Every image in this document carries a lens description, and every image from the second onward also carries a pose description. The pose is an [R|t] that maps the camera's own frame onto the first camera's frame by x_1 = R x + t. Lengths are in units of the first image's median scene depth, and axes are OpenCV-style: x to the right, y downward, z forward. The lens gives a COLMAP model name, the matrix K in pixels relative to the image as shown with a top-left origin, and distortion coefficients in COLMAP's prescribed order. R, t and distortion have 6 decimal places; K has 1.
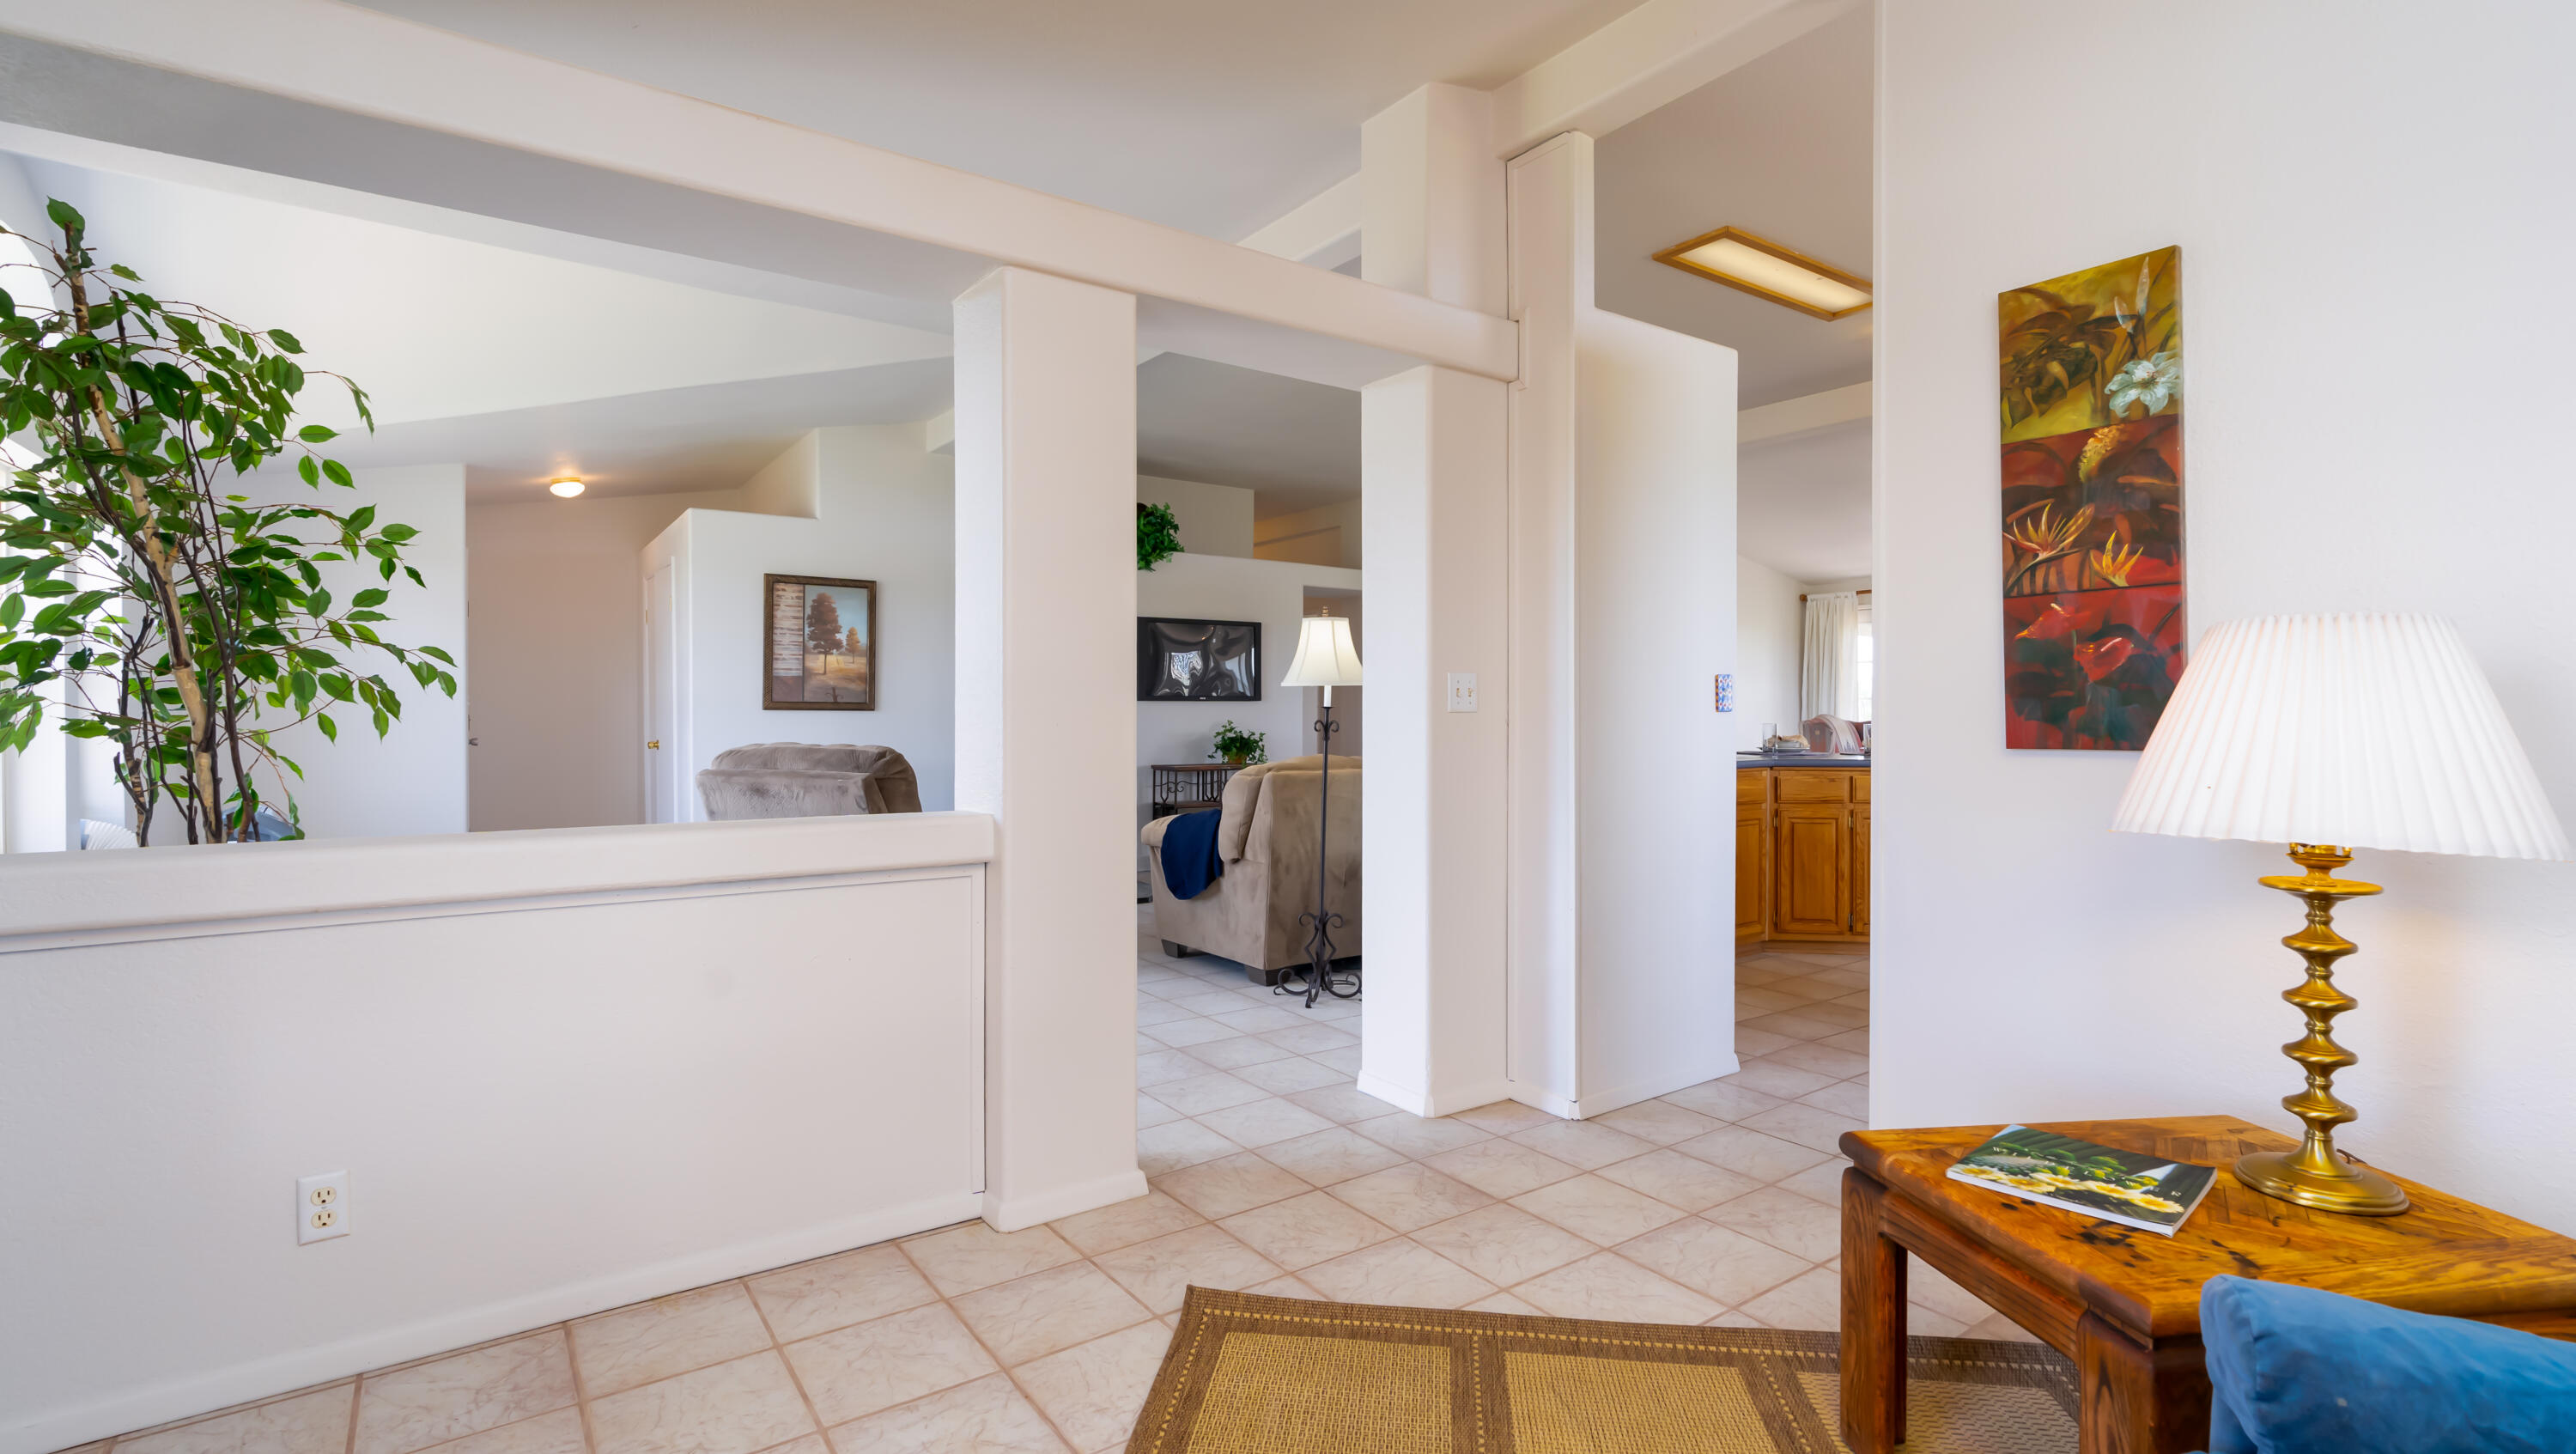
lens RADIAL K [[1181.2, 0, 1289.7], [0, 1181.2, 731.4], [0, 0, 1]] dist [-0.000048, 0.000292]
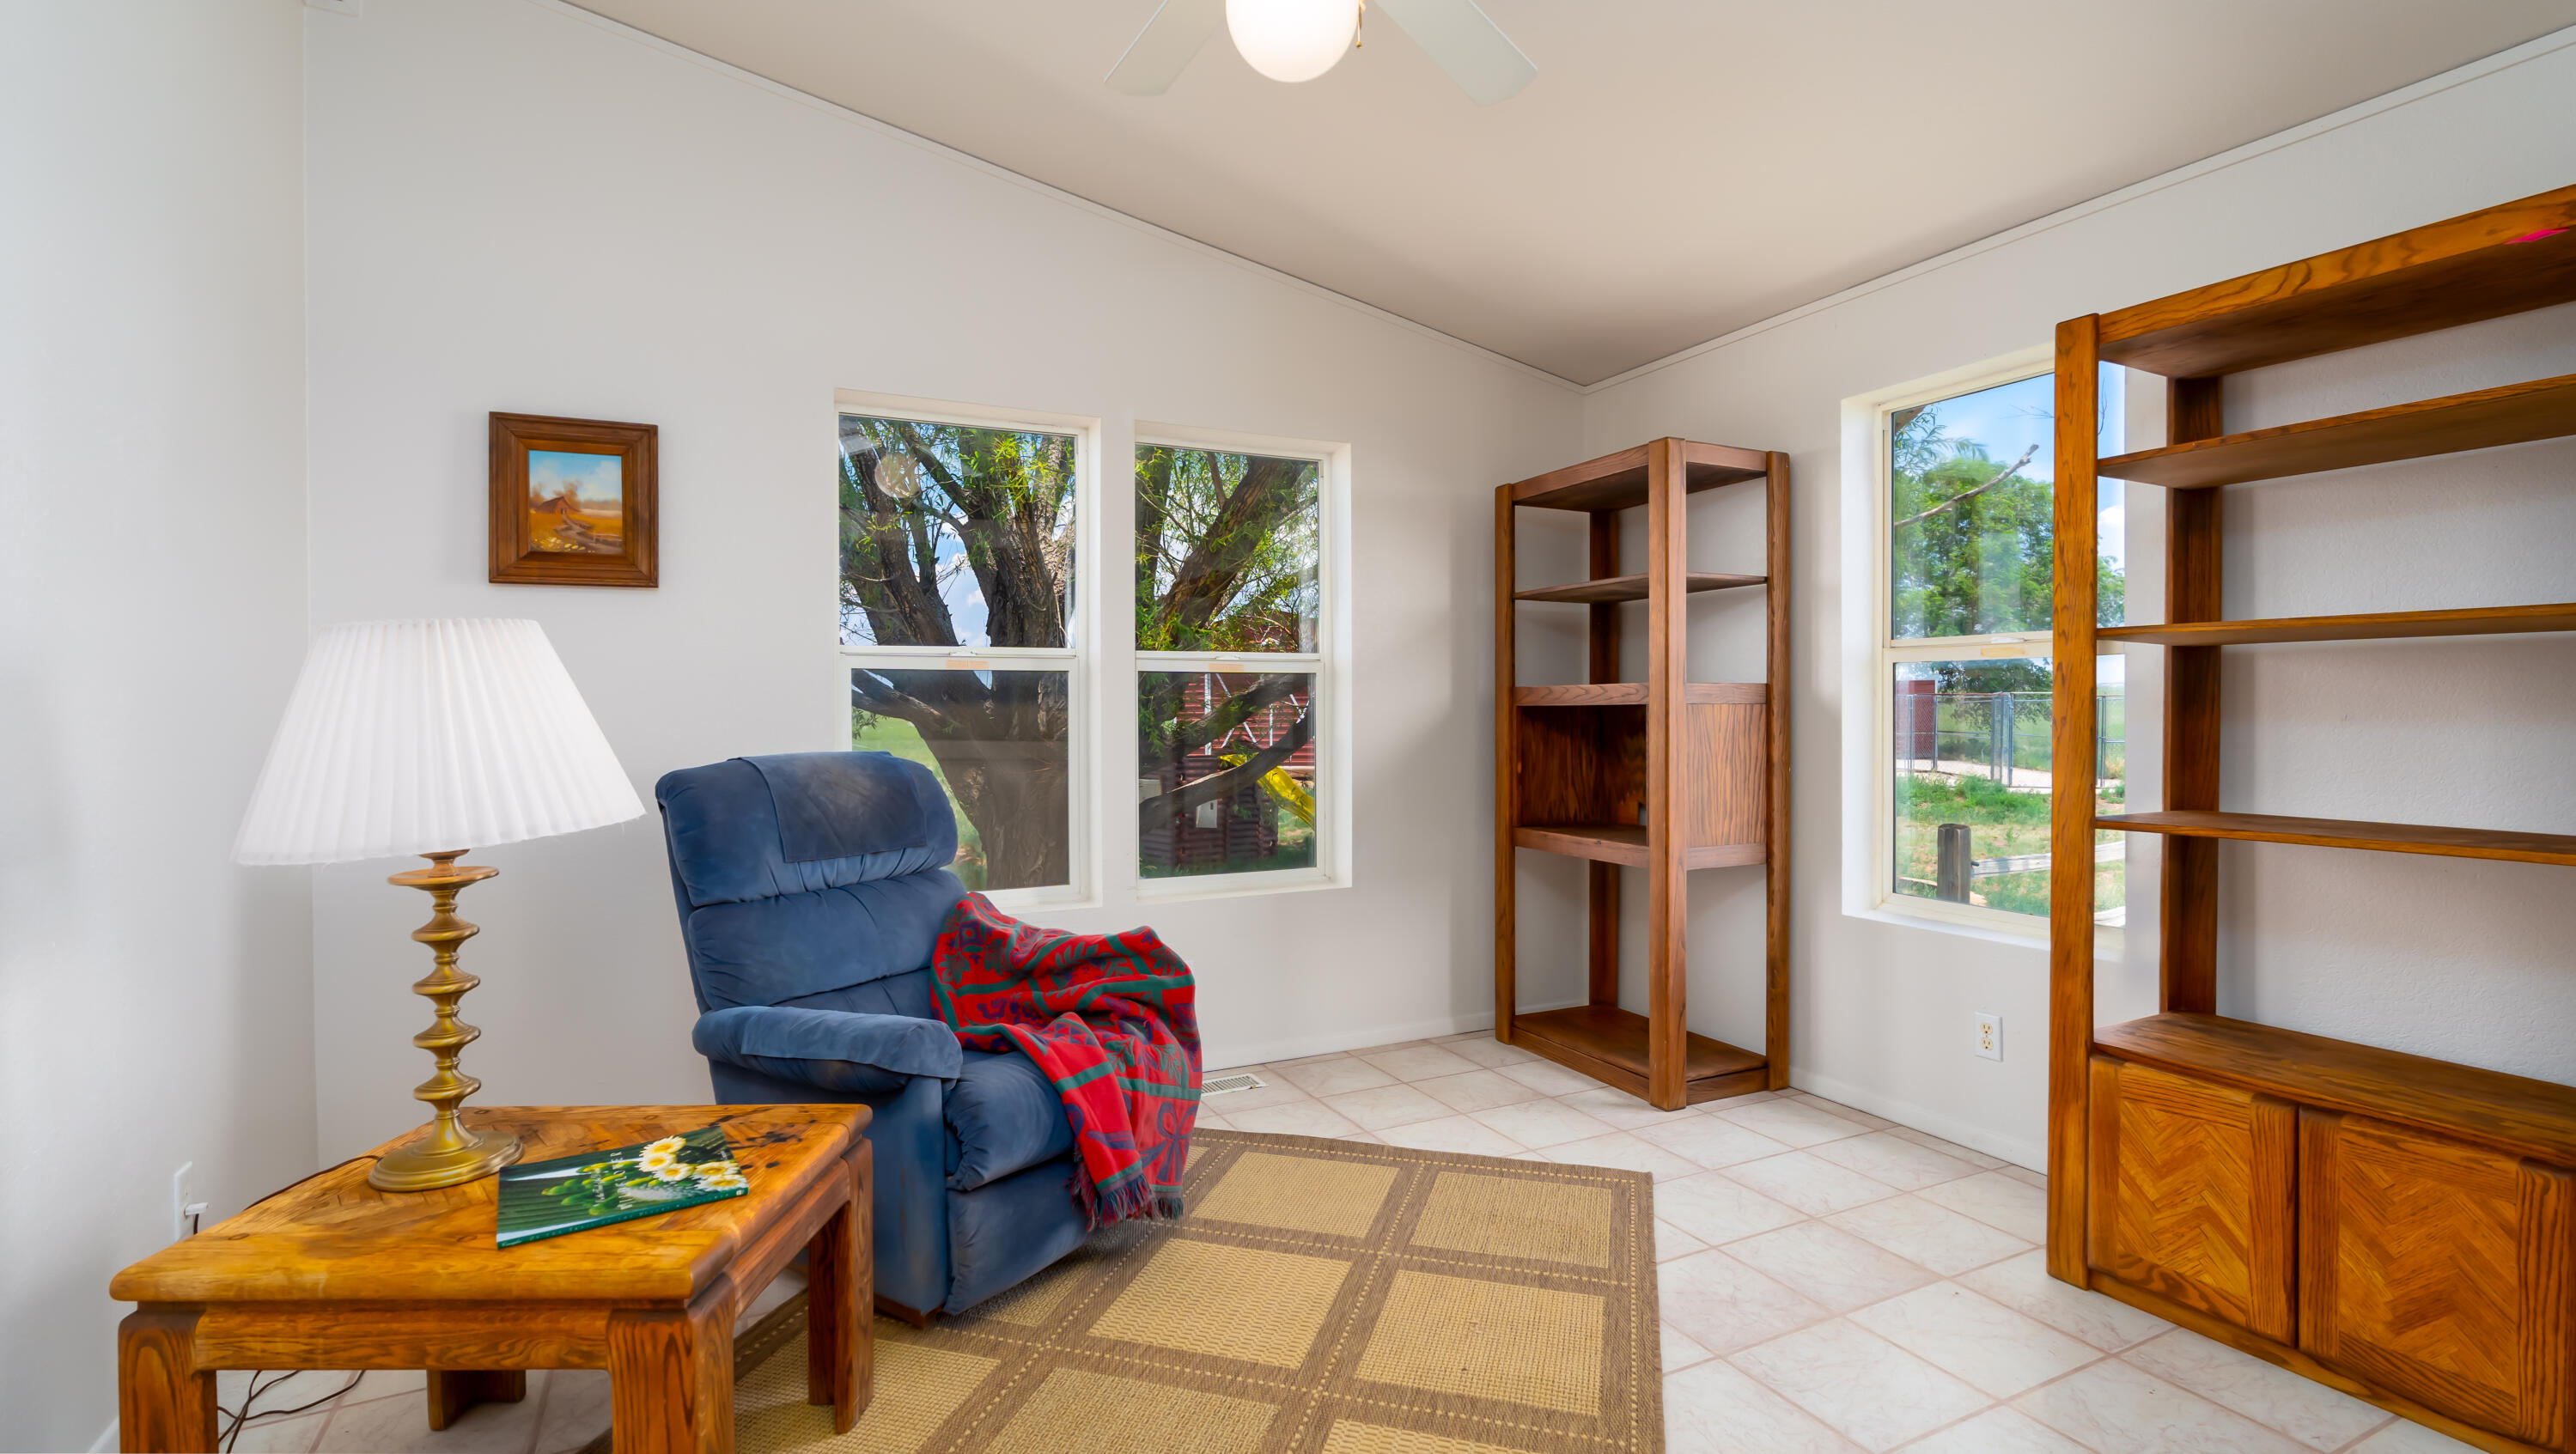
lens RADIAL K [[1181.0, 0, 1290.2], [0, 1181.0, 723.9], [0, 0, 1]] dist [-0.000048, 0.000292]
pose [[-0.989078, -0.001830, 0.147384, -0.026163], [0.002567, 0.999557, 0.029638, -0.036826], [-0.147373, 0.029693, -0.988635, 1.943759]]
